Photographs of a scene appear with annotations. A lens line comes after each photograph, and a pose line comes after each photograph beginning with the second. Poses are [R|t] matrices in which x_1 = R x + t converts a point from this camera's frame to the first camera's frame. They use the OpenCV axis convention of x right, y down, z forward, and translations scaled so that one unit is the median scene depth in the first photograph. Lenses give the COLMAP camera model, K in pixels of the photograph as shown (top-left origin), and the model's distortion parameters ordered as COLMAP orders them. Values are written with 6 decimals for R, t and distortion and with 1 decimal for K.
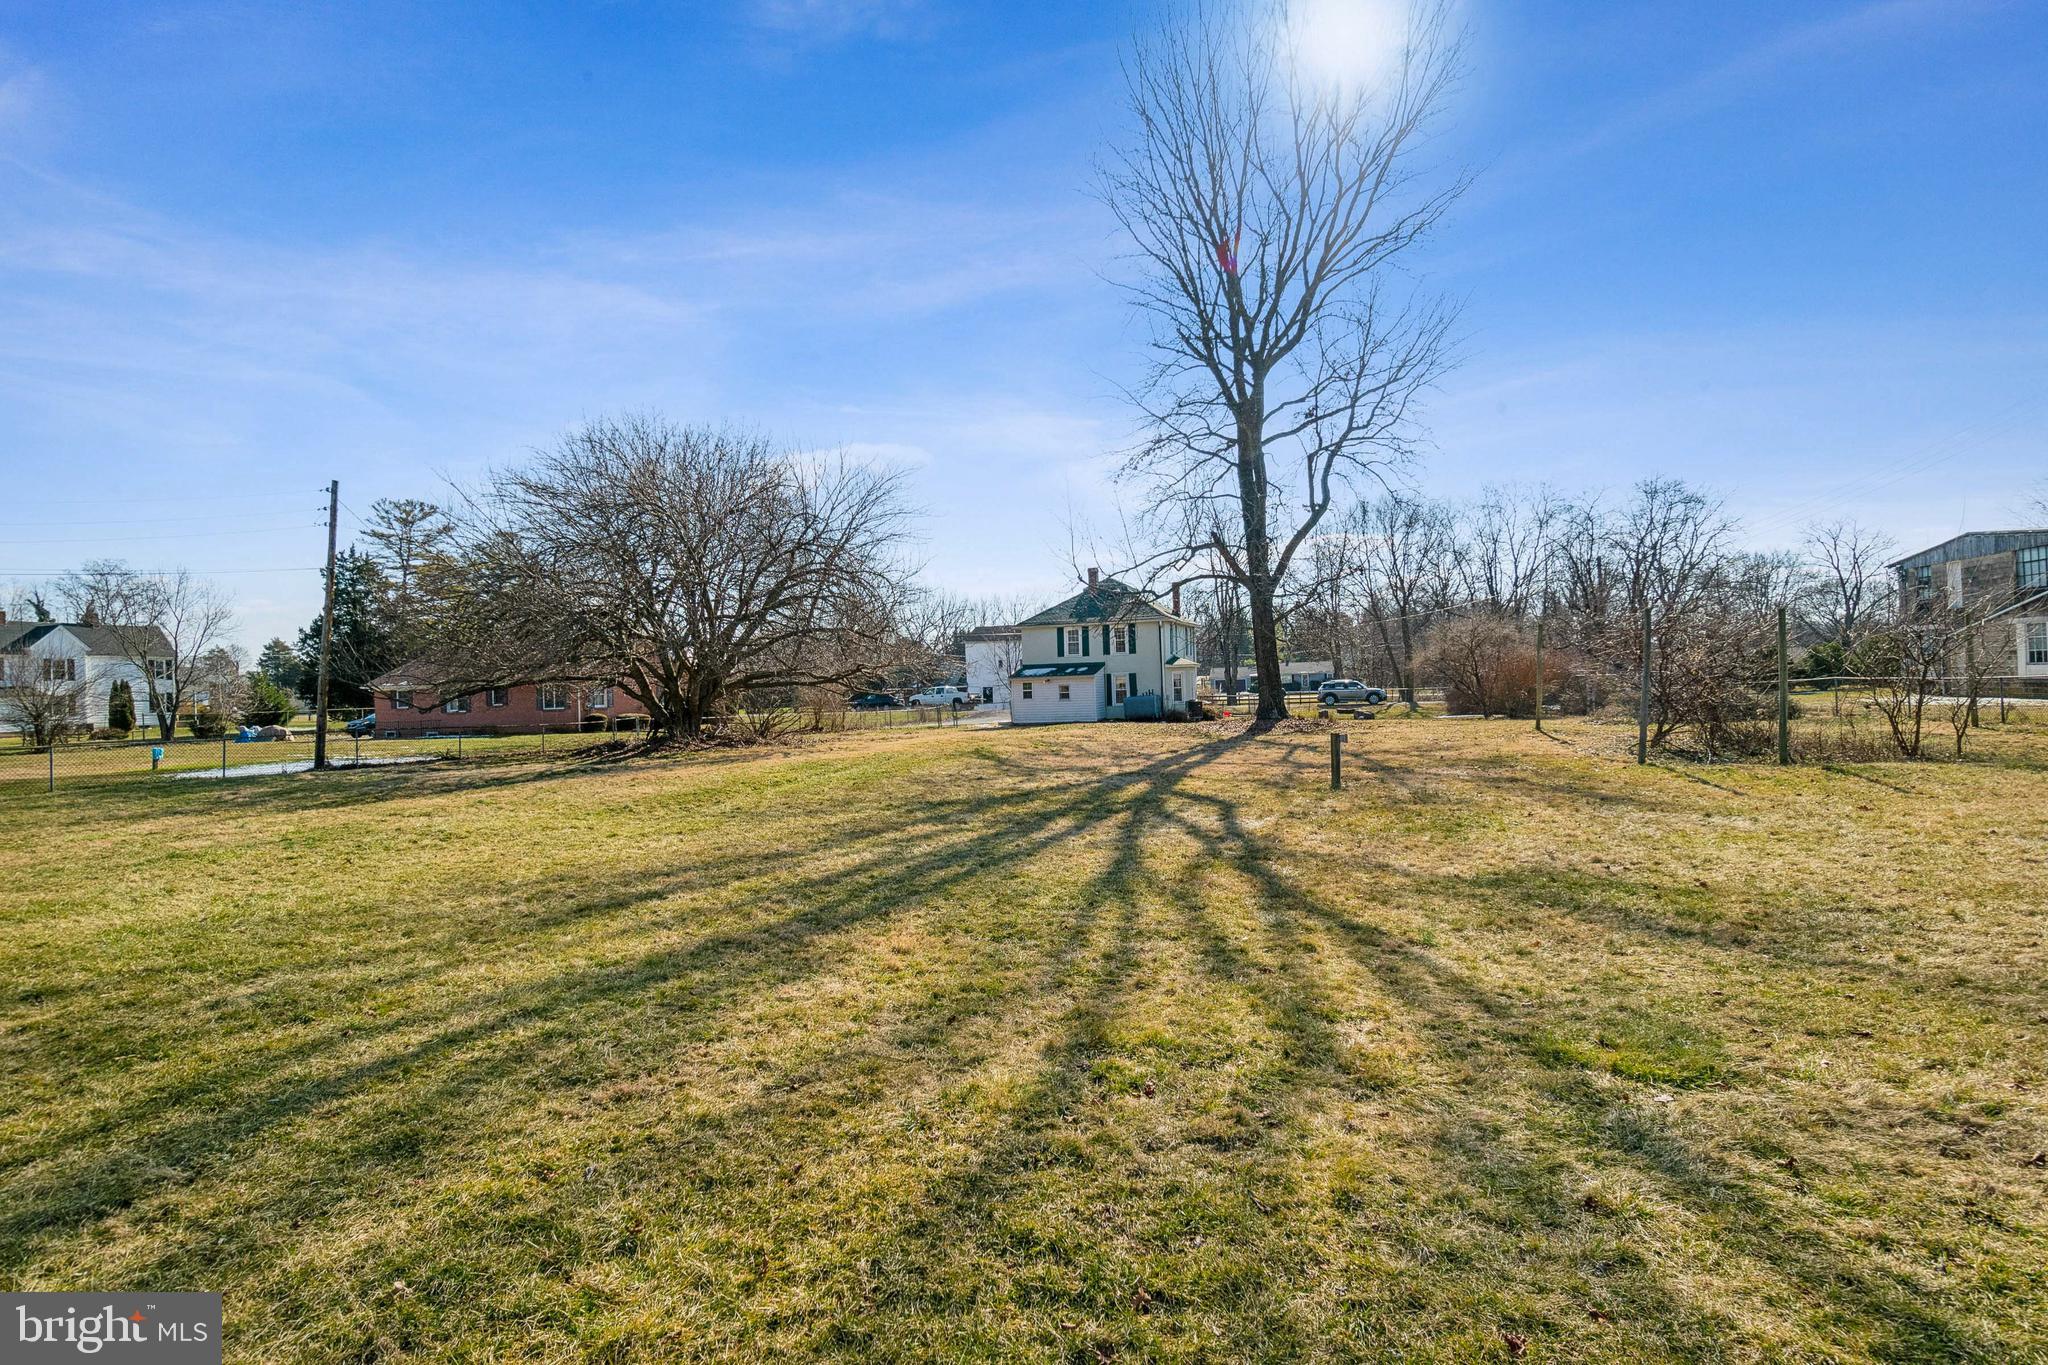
lens RADIAL K [[906.0, 0, 1028.2], [0, 906.0, 692.1], [0, 0, 1]] dist [-0.007317, -0.000584]
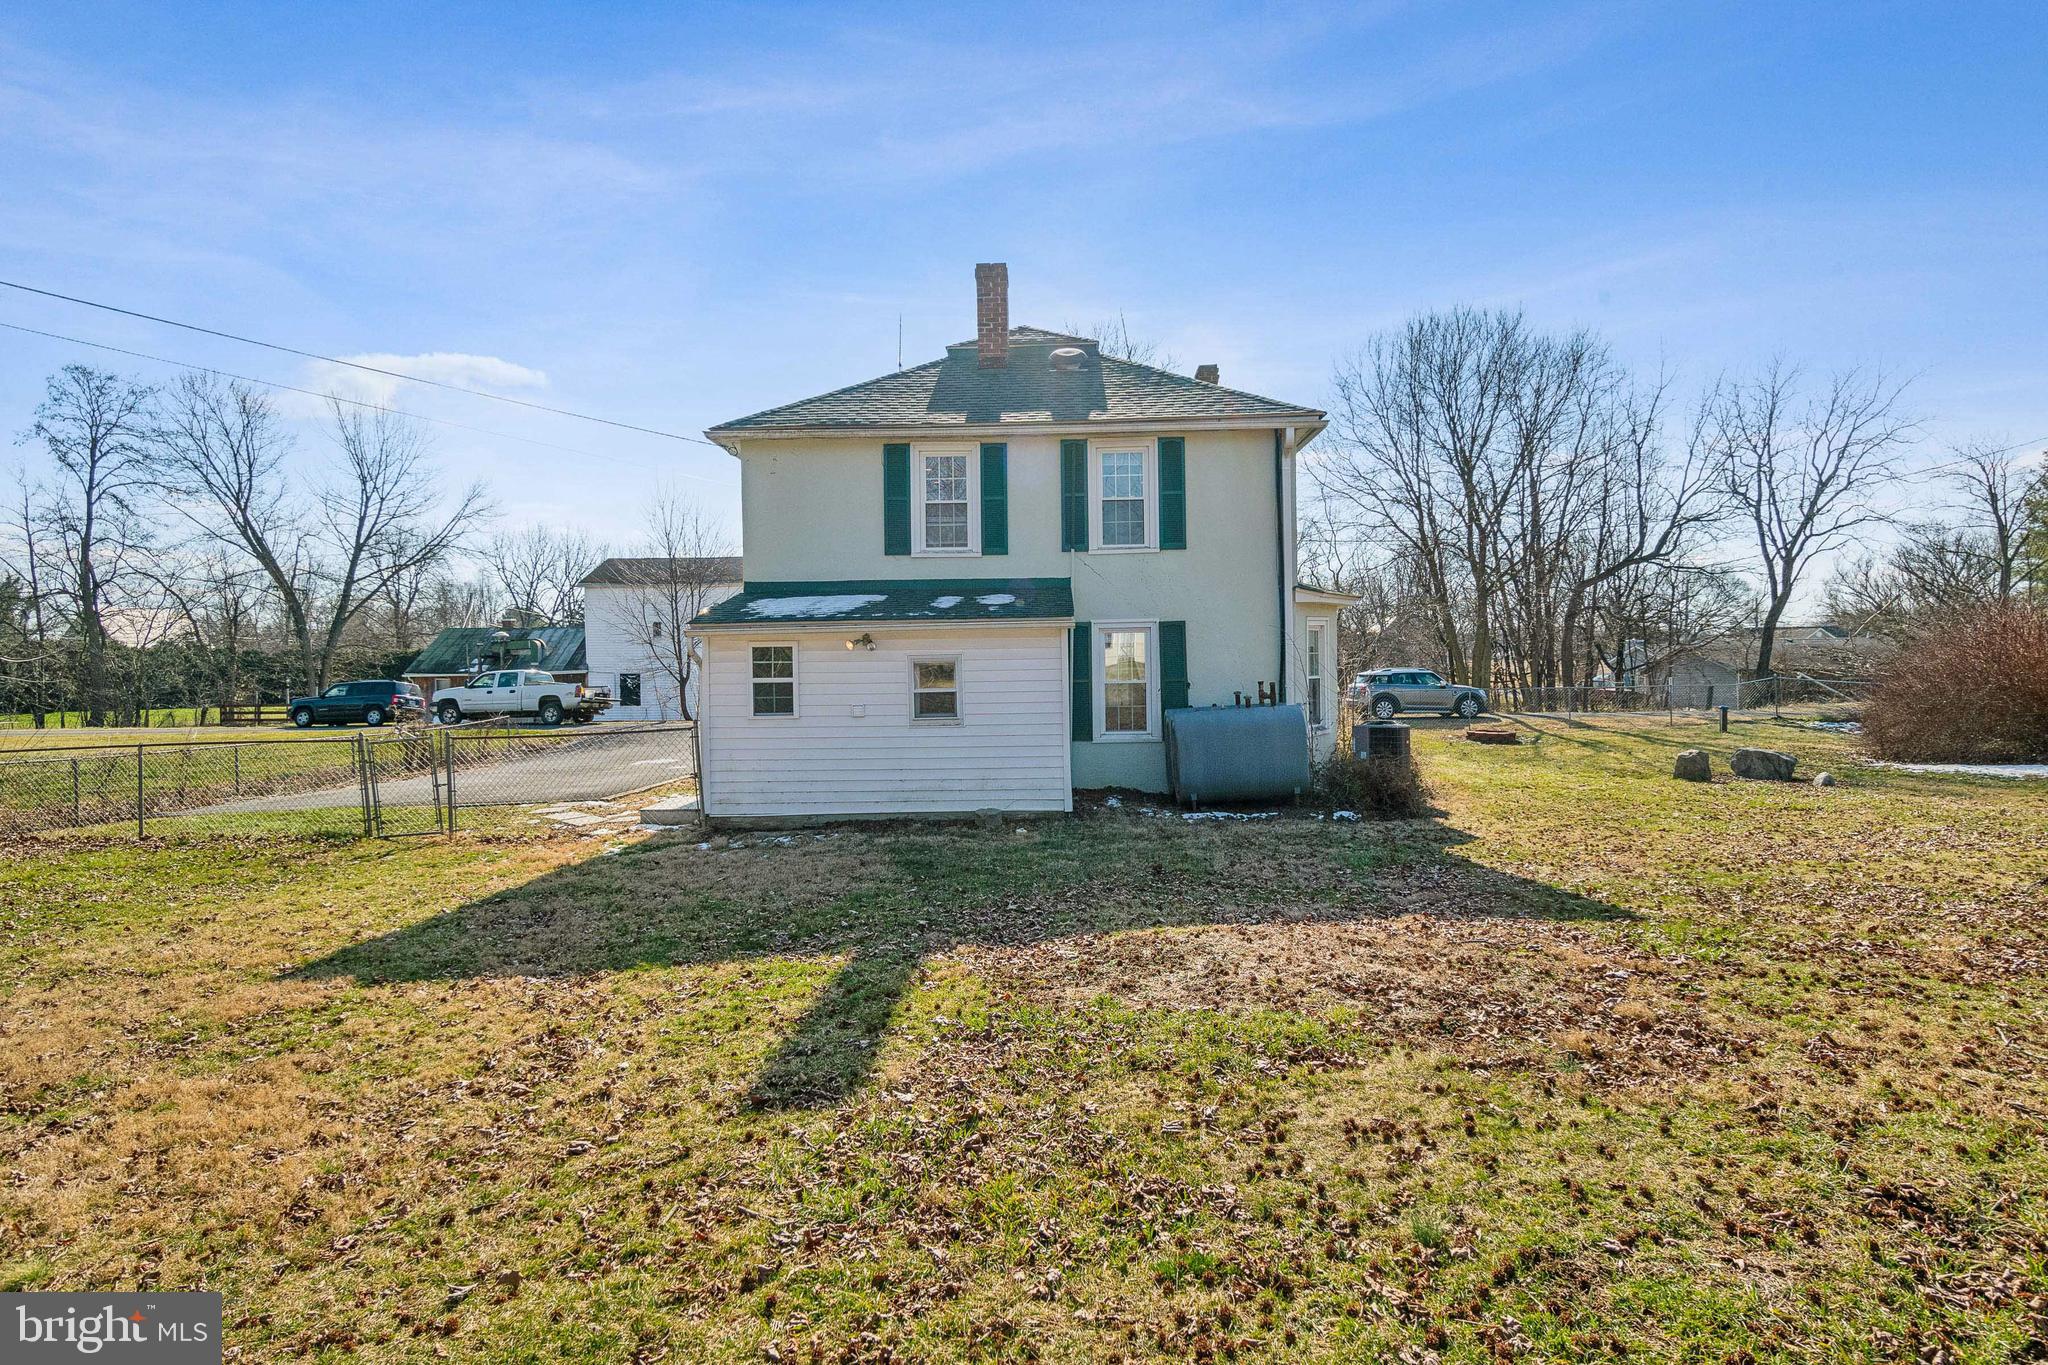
lens RADIAL K [[990.8, 0, 1016.0], [0, 990.8, 683.8], [0, 0, 1]] dist [0.003879, 0.000819]
pose [[0.950708, 0.011065, 0.309889, -0.020549], [-0.010486, 0.999939, -0.003534, -0.000702], [-0.309909, 0.000110, 0.950766, 0.726337]]
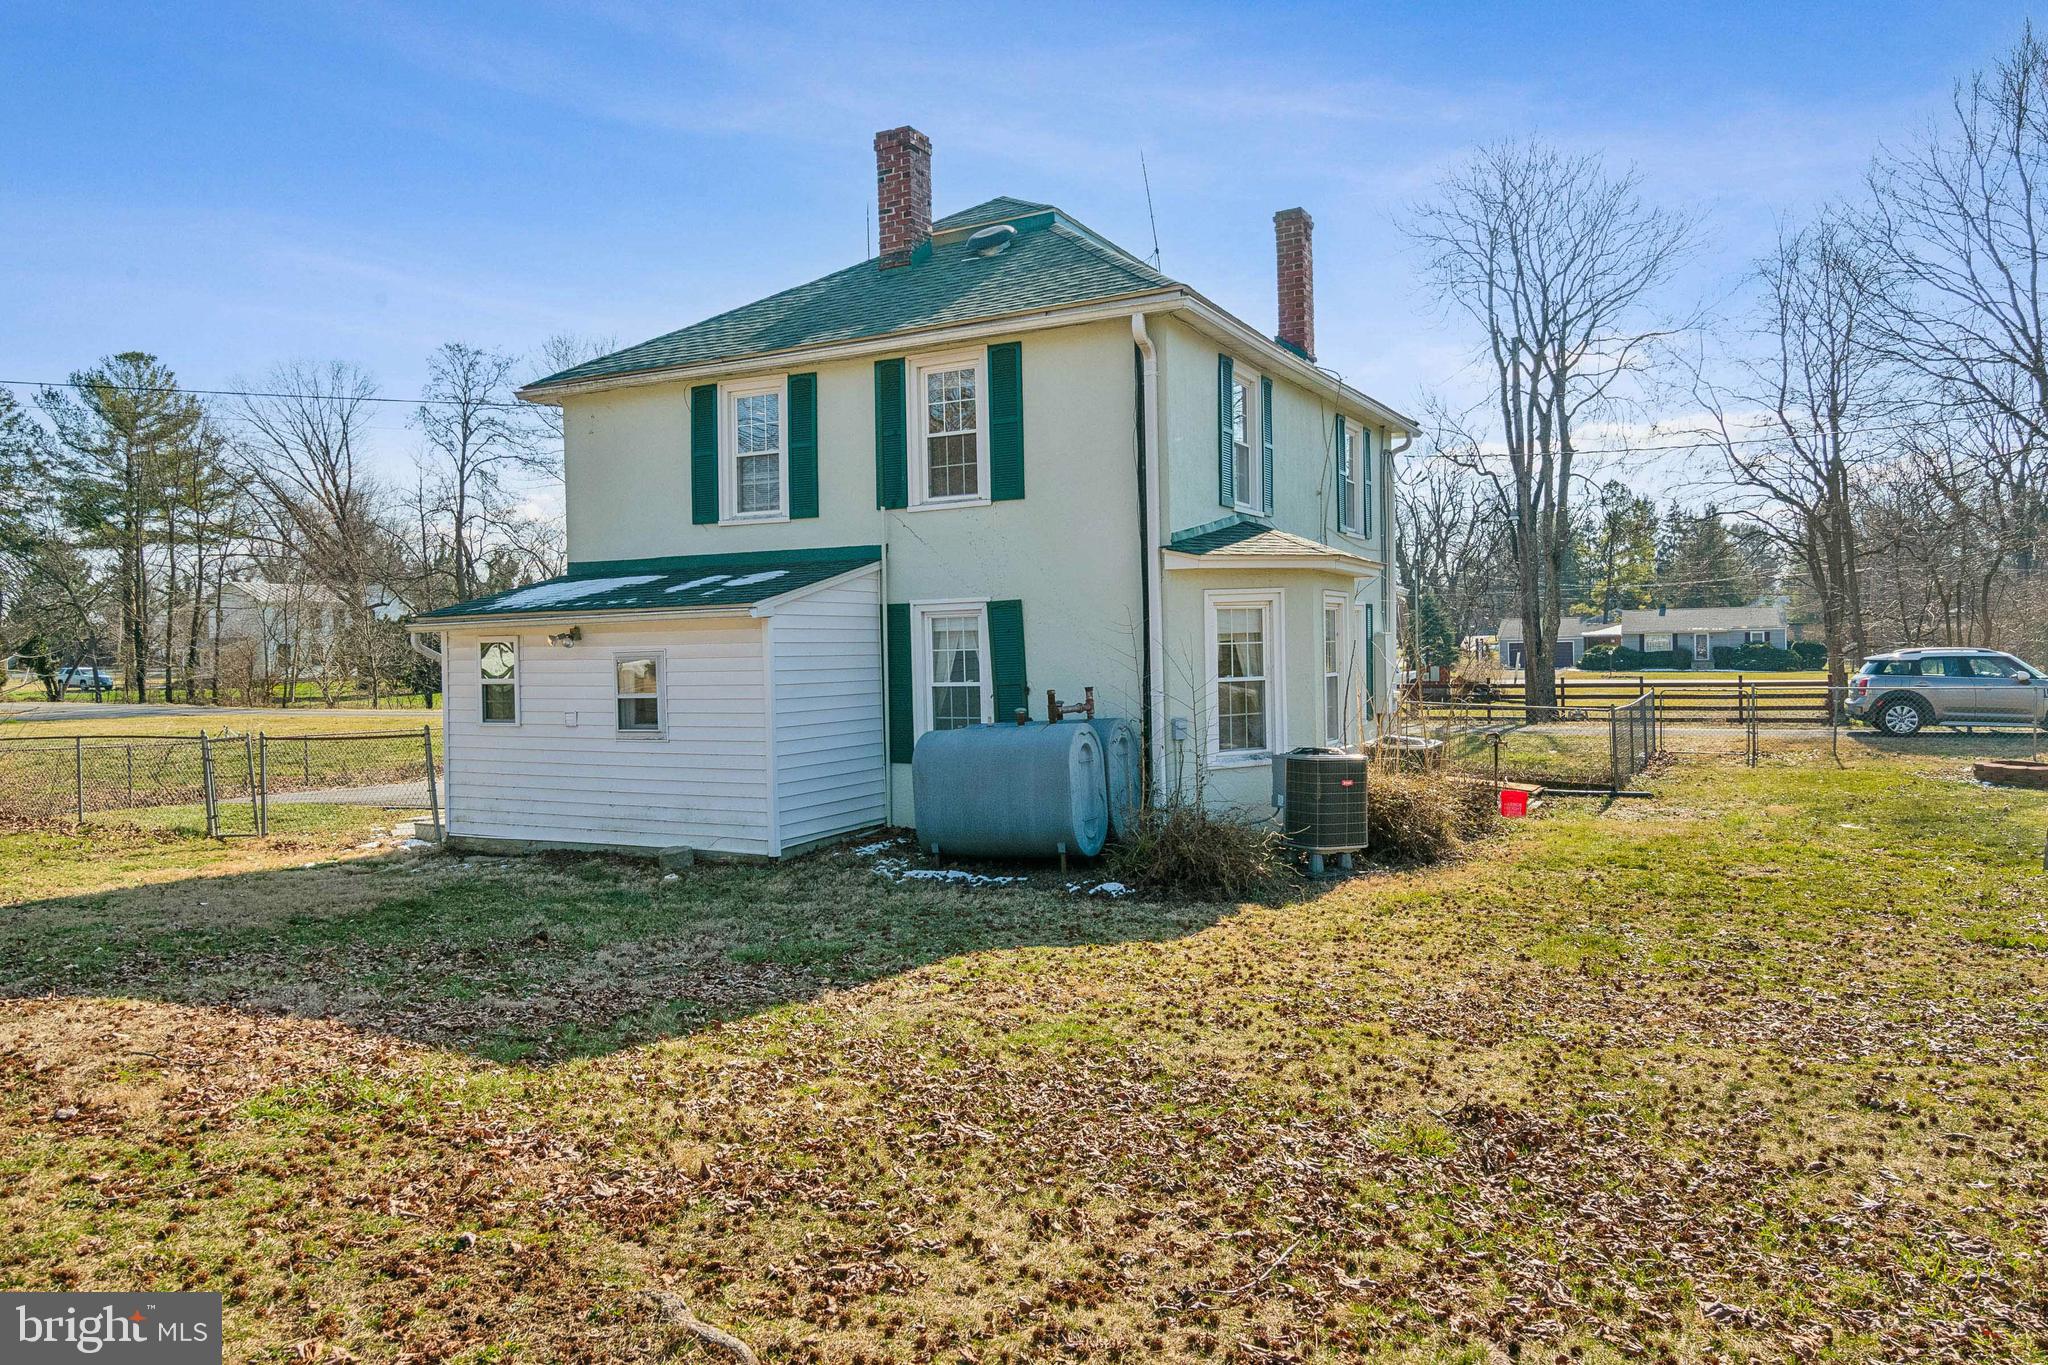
lens RADIAL K [[1365.1, 0, 1024.4], [0, 1365.1, 671.3], [0, 0, 1]] dist [-0.025996, 0.000292]
pose [[0.990007, 0.013307, -0.140386, 0.158270], [-0.011914, 0.999871, 0.010759, -0.008922], [0.140512, -0.008979, 0.990038, 0.705658]]
